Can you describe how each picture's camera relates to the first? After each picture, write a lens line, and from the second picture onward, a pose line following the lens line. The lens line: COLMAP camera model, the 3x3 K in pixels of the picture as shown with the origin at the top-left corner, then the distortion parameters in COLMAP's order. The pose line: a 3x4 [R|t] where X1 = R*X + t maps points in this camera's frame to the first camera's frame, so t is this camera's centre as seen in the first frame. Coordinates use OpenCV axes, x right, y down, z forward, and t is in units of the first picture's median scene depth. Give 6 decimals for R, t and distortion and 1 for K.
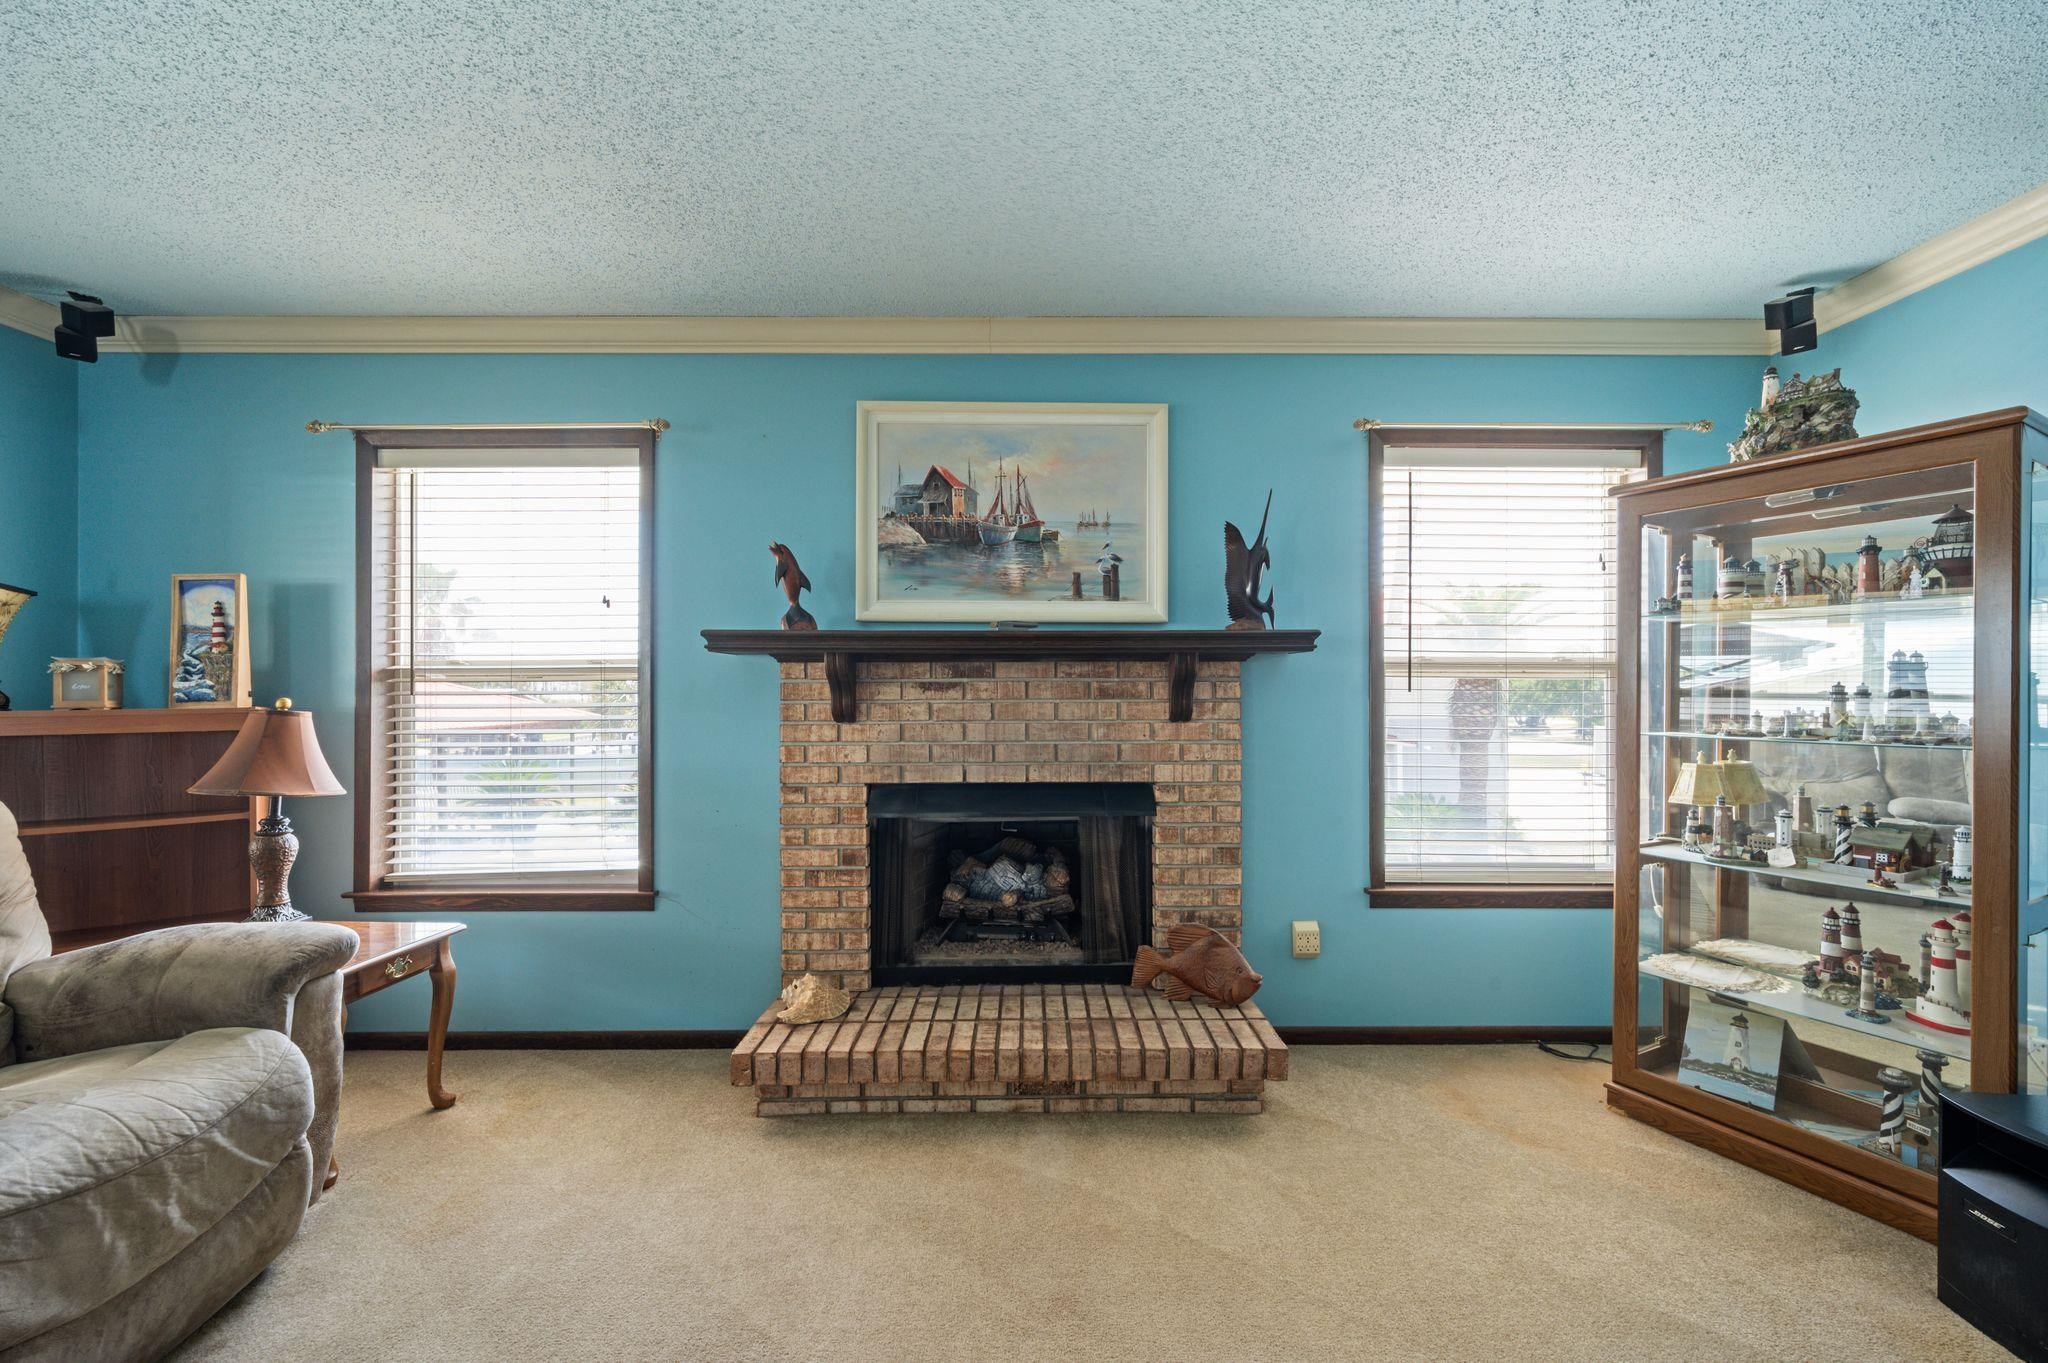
lens RADIAL K [[810.5, 0, 1025.2], [0, 810.5, 689.0], [0, 0, 1]] dist [-0.000114, 0.000155]
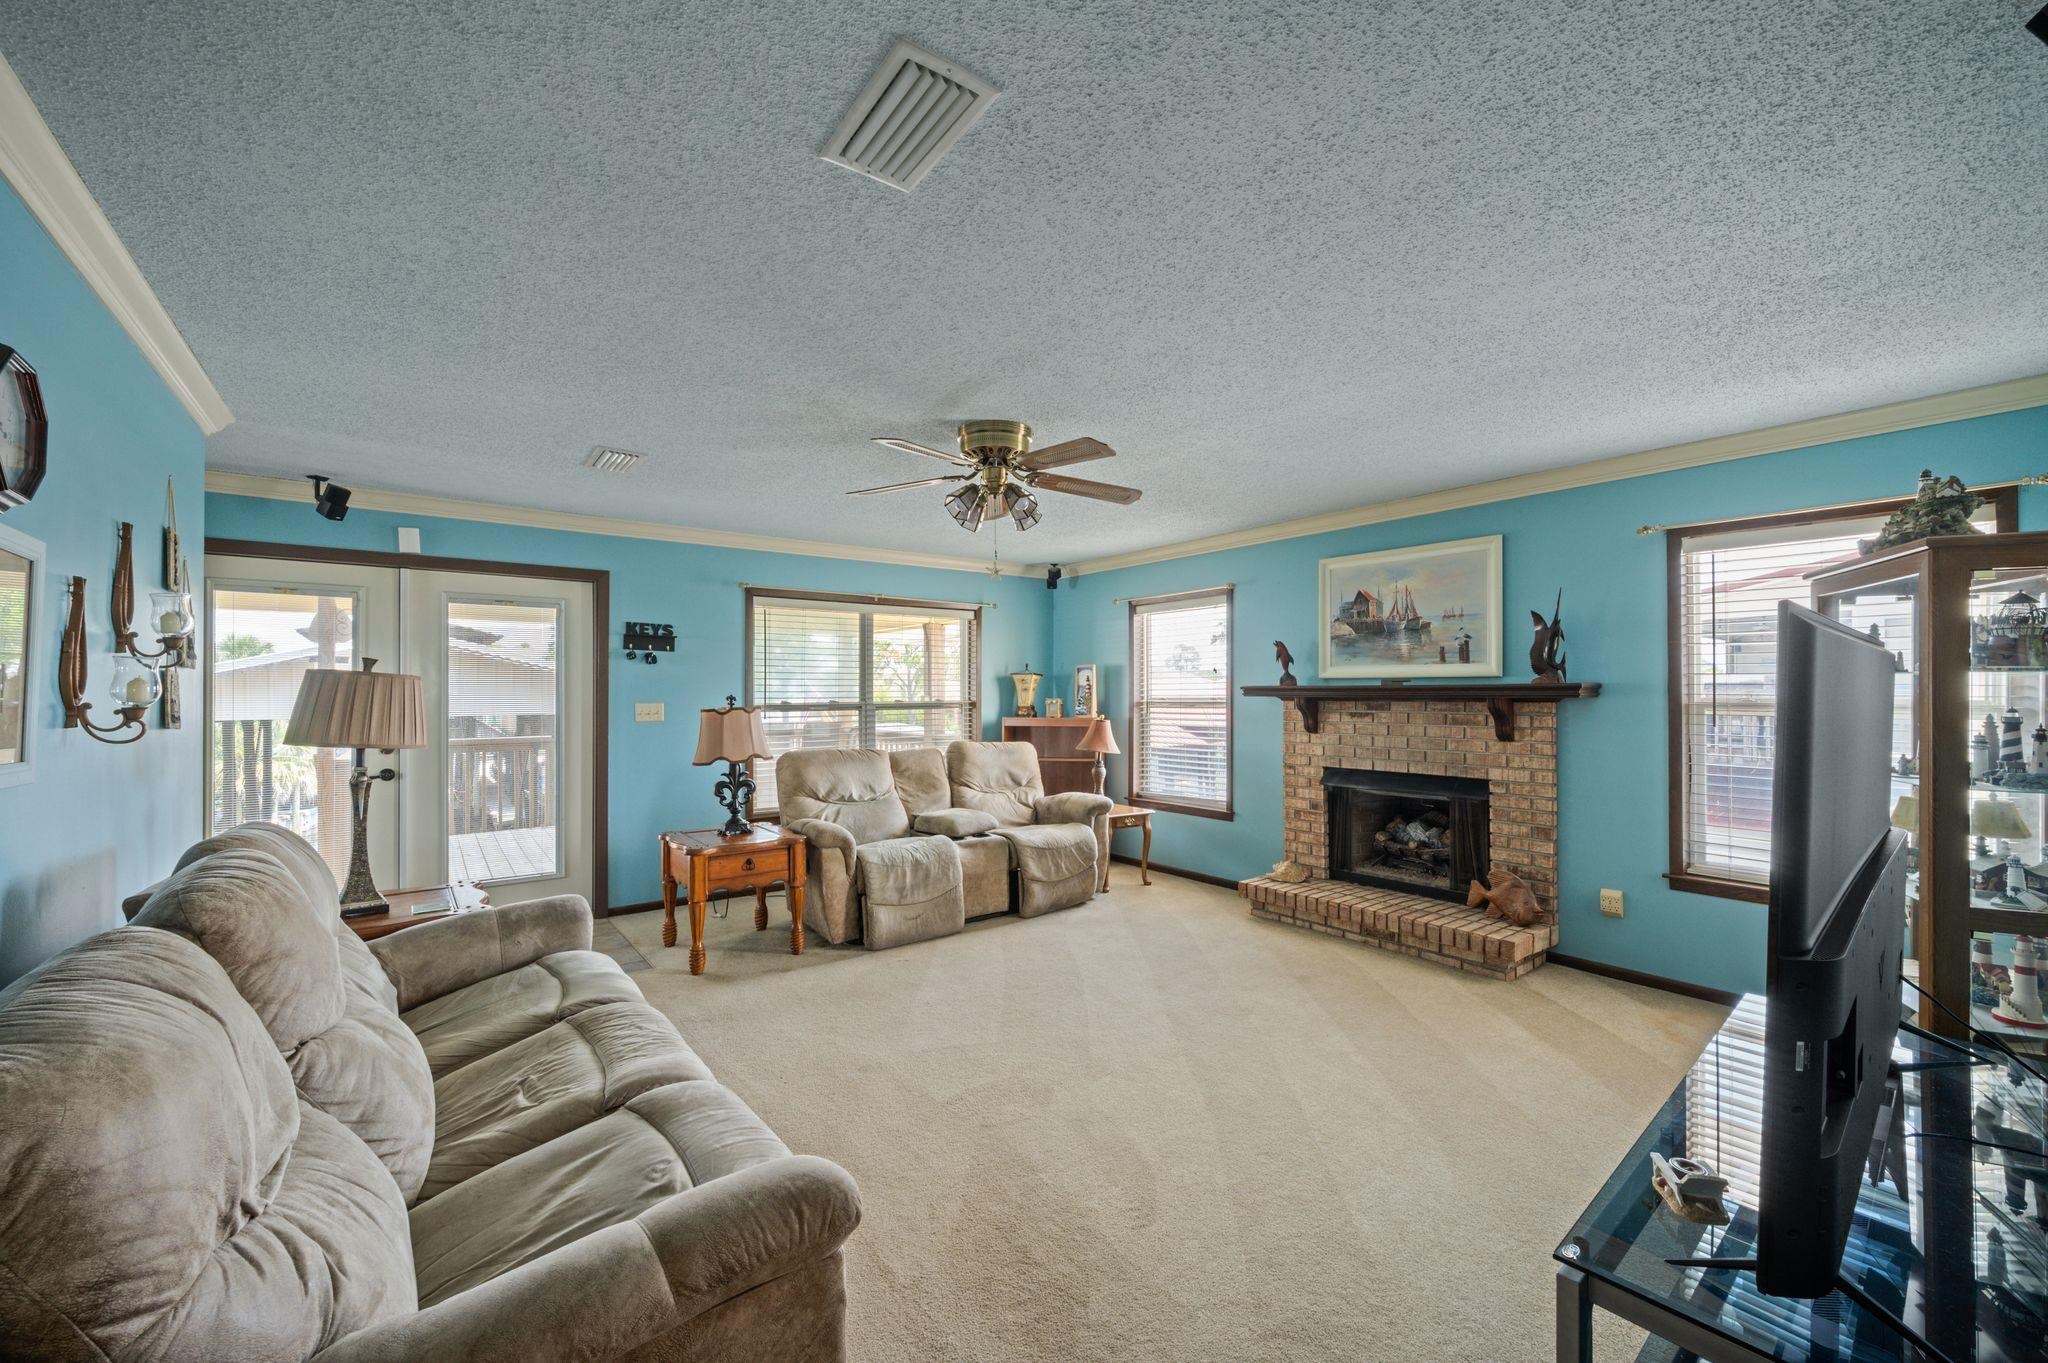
lens RADIAL K [[750.0, 0, 1014.4], [0, 750.0, 702.6], [0, 0, 1]] dist [0.000969, -0.000025]
pose [[0.591317, 0.007849, -0.806401, 0.774772], [0.001746, 0.999938, 0.011013, -0.050011], [0.806438, -0.007920, 0.591266, -0.584215]]
